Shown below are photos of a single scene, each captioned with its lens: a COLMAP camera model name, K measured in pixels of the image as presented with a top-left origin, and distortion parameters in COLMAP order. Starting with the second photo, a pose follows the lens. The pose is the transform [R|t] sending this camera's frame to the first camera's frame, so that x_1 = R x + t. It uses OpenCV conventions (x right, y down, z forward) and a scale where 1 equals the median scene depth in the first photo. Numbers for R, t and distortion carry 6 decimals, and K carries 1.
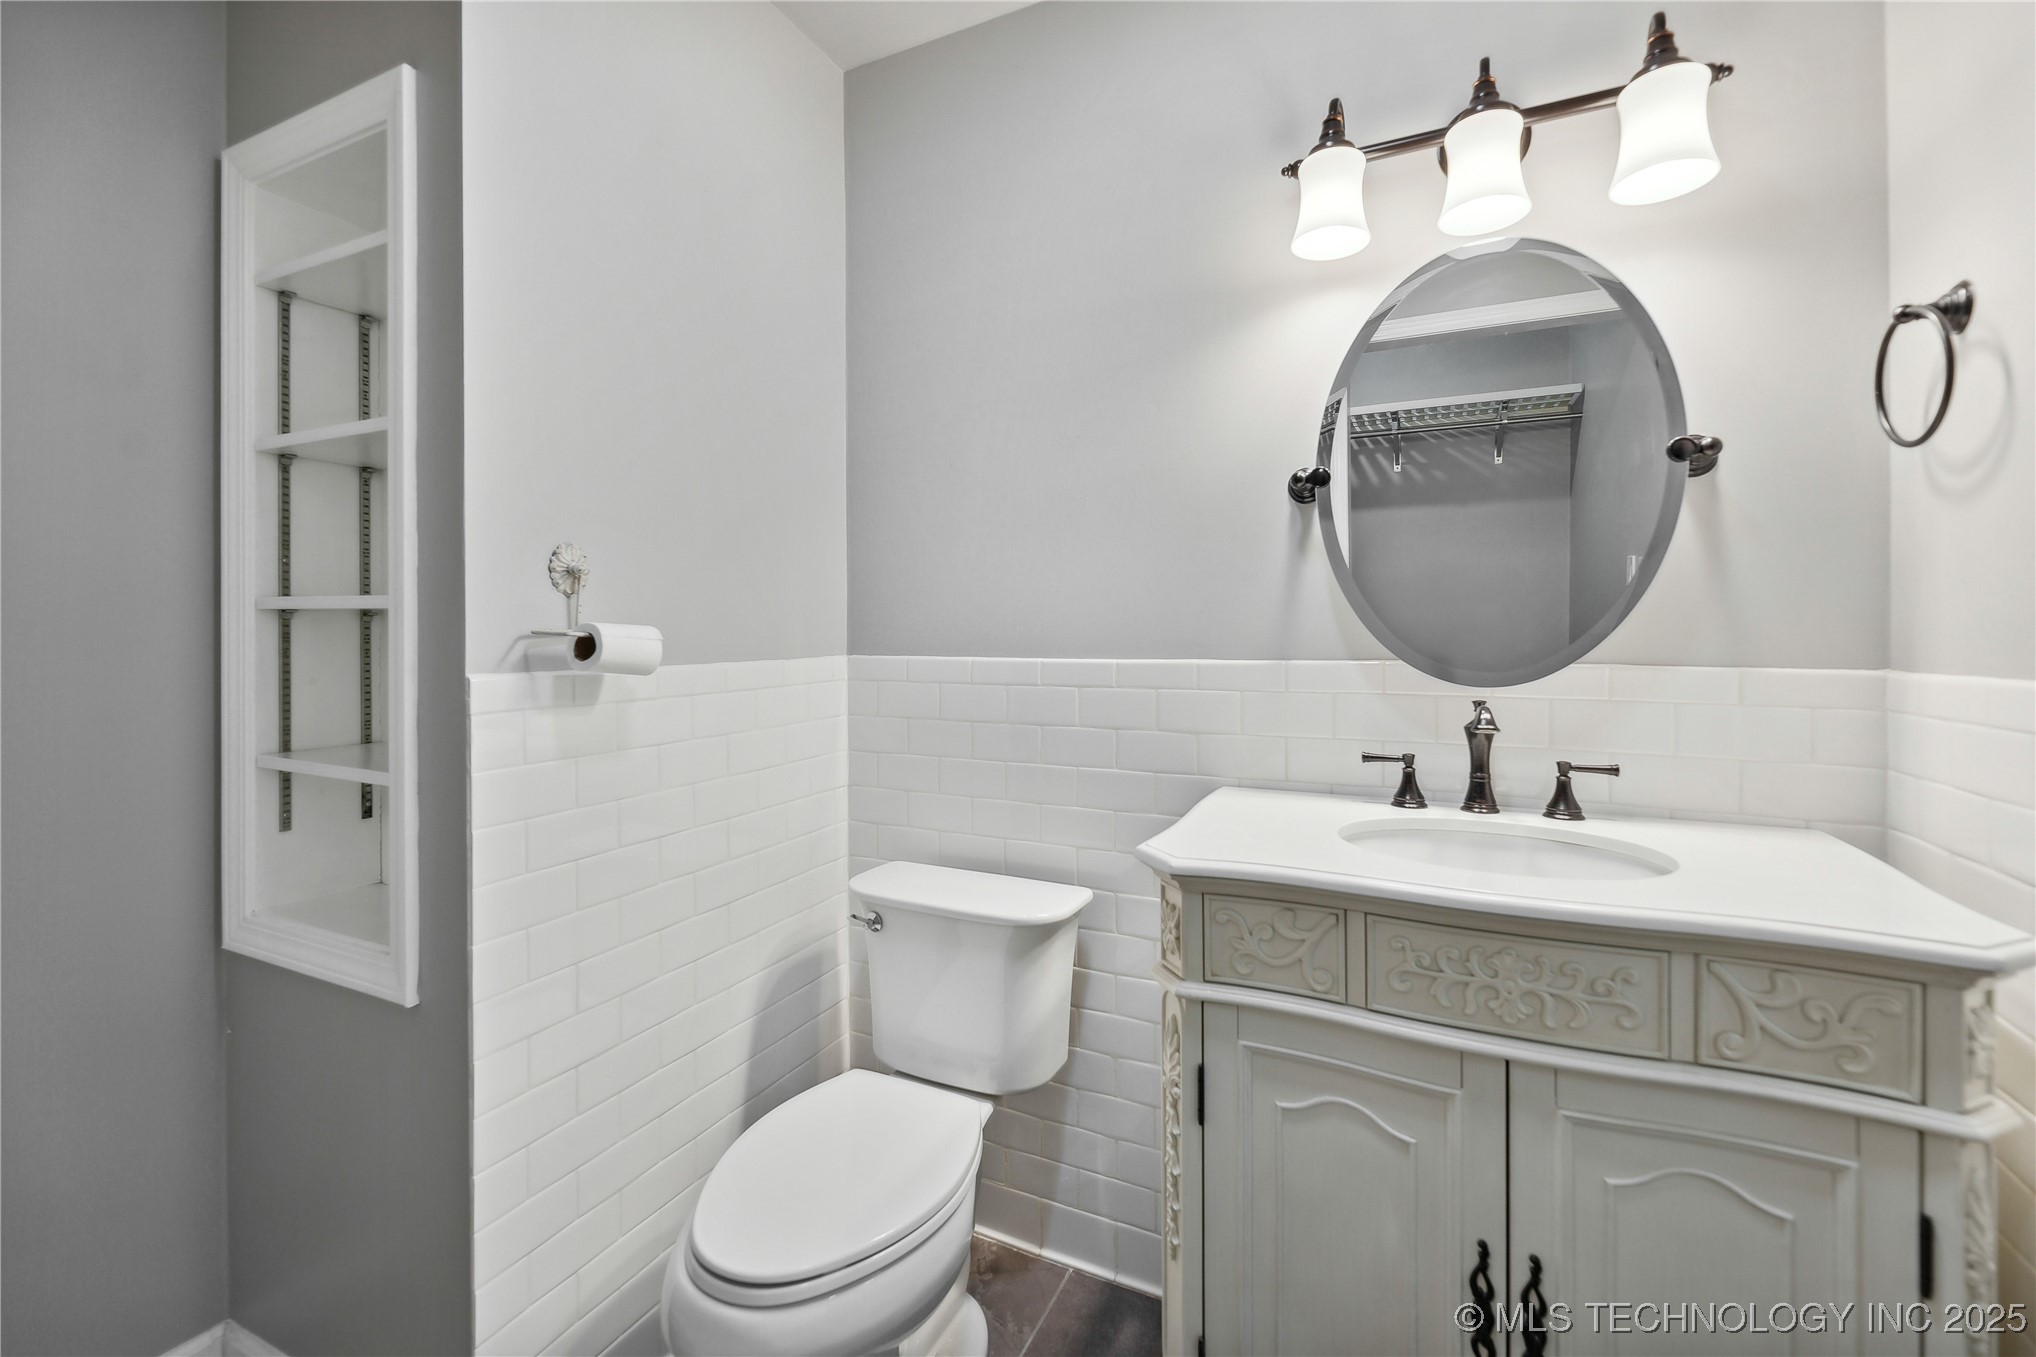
lens RADIAL K [[836.9, 0, 1057.9], [0, 836.9, 639.4], [0, 0, 1]] dist [-0.003603, -0.000199]
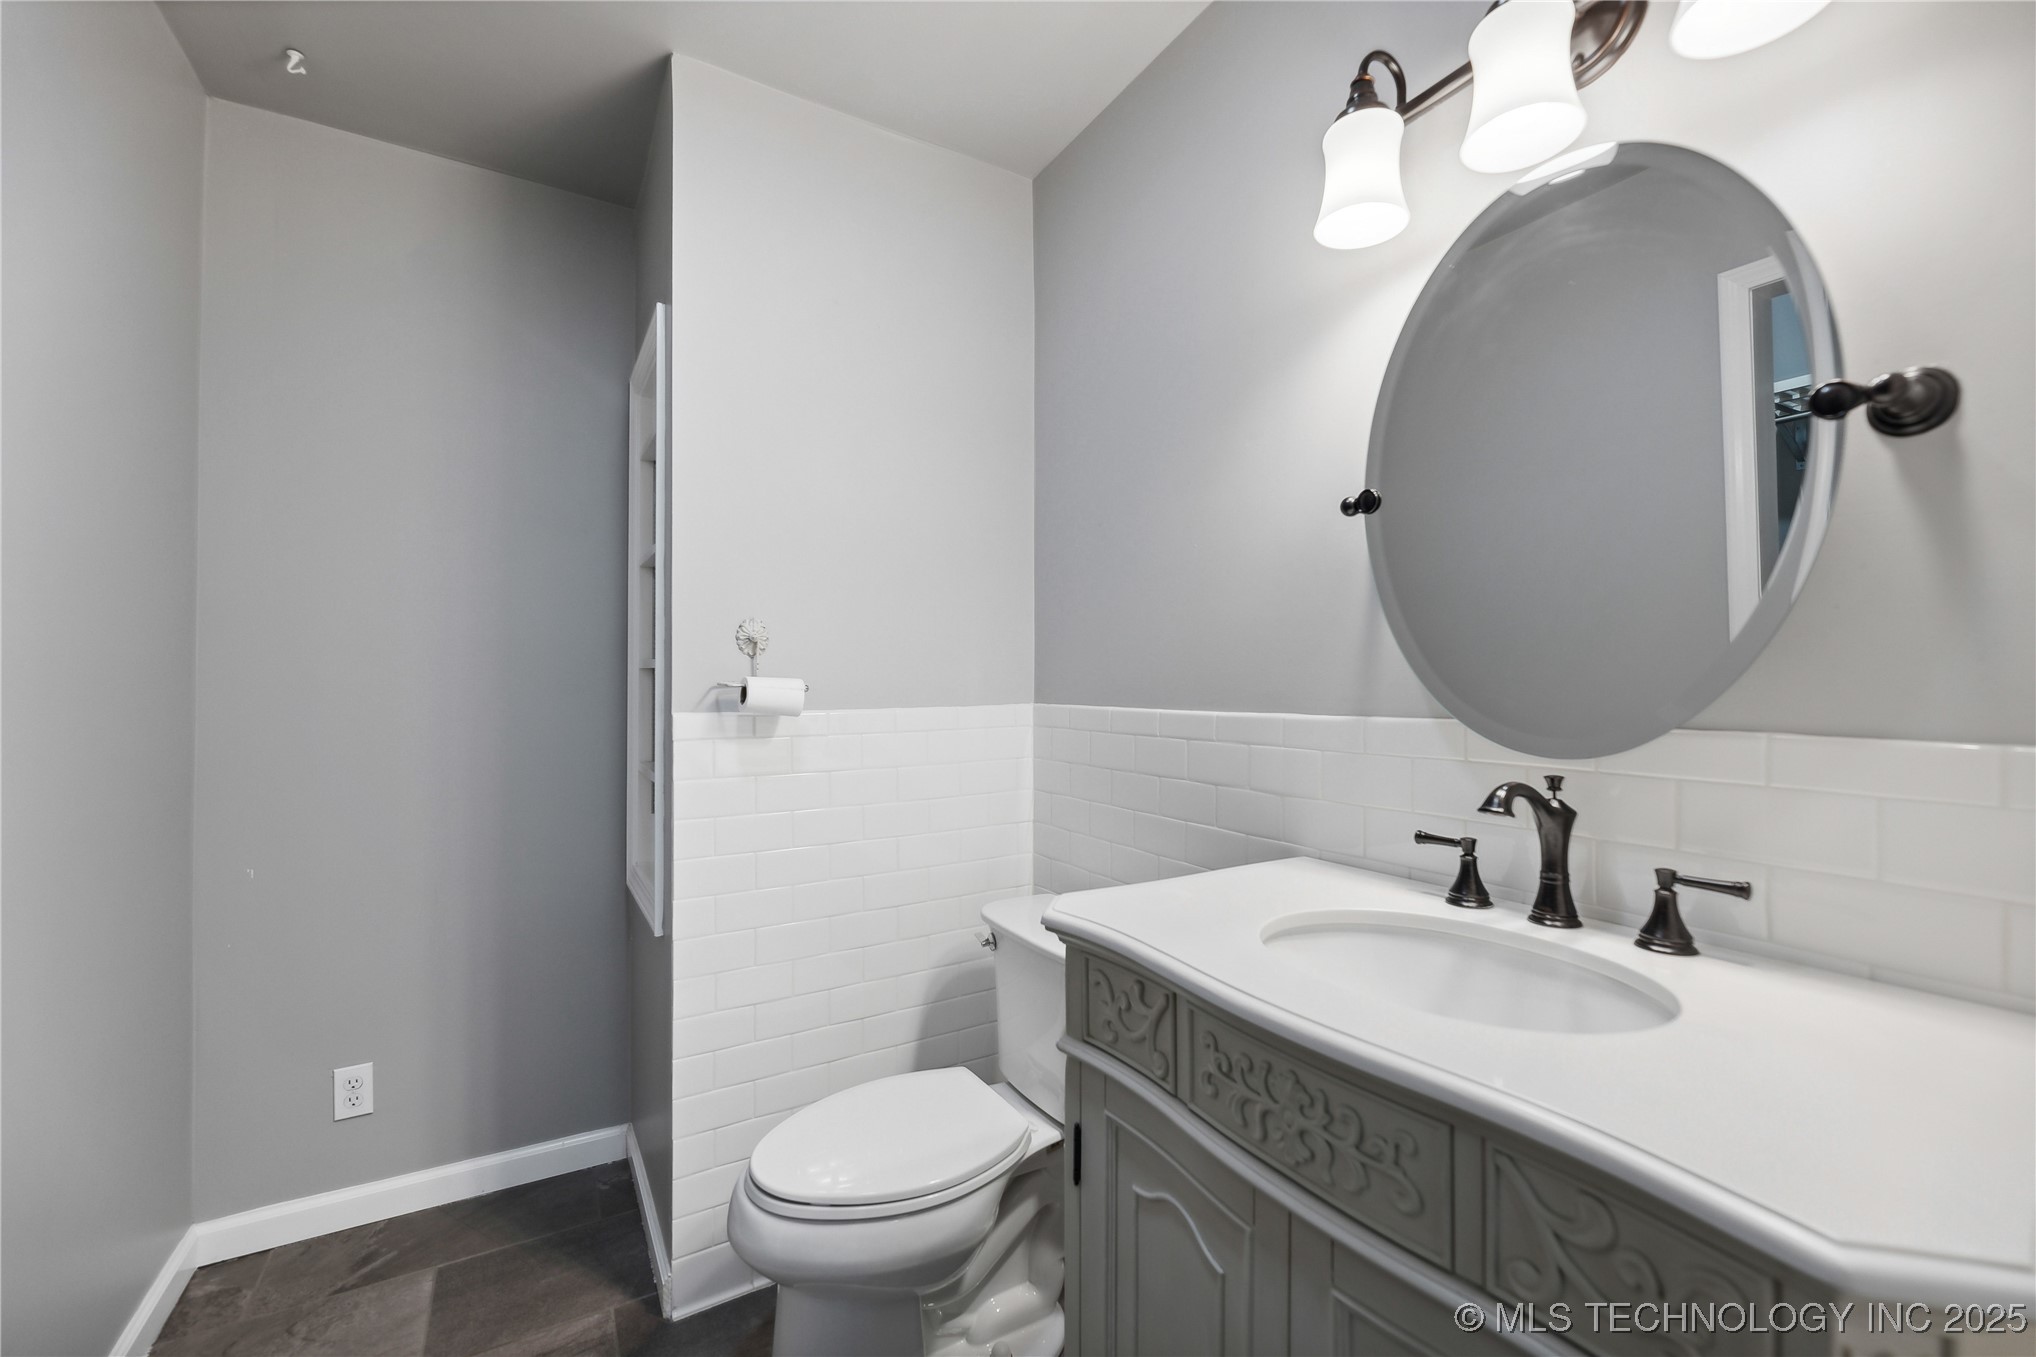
lens RADIAL K [[836.9, 0, 1039.1], [0, 836.9, 677.5], [0, 0, 1]] dist [-0.003603, -0.000199]
pose [[0.831662, -0.003555, -0.555271, 0.536587], [-0.002789, 0.999940, -0.010581, -0.005399], [0.555276, 0.010348, 0.831602, 0.119855]]
